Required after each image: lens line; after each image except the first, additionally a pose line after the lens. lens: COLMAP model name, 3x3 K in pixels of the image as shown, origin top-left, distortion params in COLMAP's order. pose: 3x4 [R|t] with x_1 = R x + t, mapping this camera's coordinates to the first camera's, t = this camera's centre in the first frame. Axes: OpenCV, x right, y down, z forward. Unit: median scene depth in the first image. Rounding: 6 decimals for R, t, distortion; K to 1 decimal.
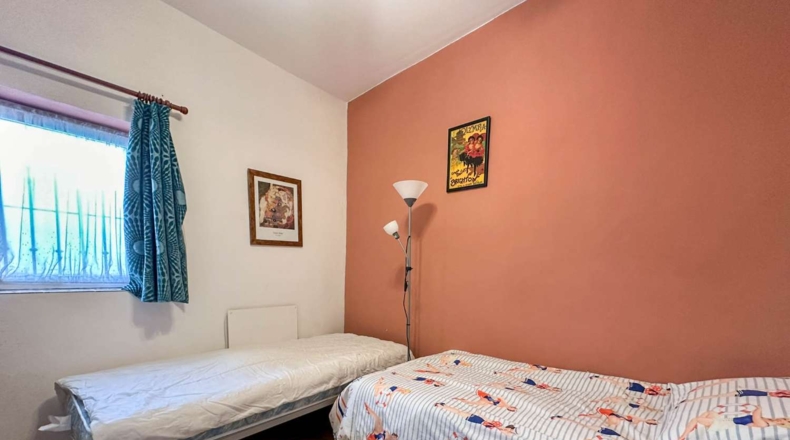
lens RADIAL K [[330.0, 0, 398.4], [0, 330.0, 219.8], [0, 0, 1]] dist [-0.000790, 0.000074]
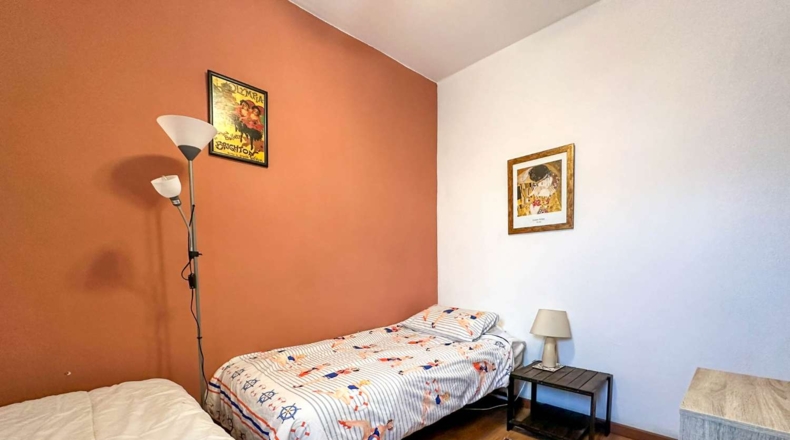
lens RADIAL K [[330.0, 0, 398.3], [0, 330.0, 220.6], [0, 0, 1]] dist [-0.000790, 0.000074]
pose [[0.076880, 0.130557, 0.988456, -0.577911], [-0.141792, 0.982745, -0.118775, 0.098571], [-0.986907, -0.131024, 0.094065, 0.527365]]
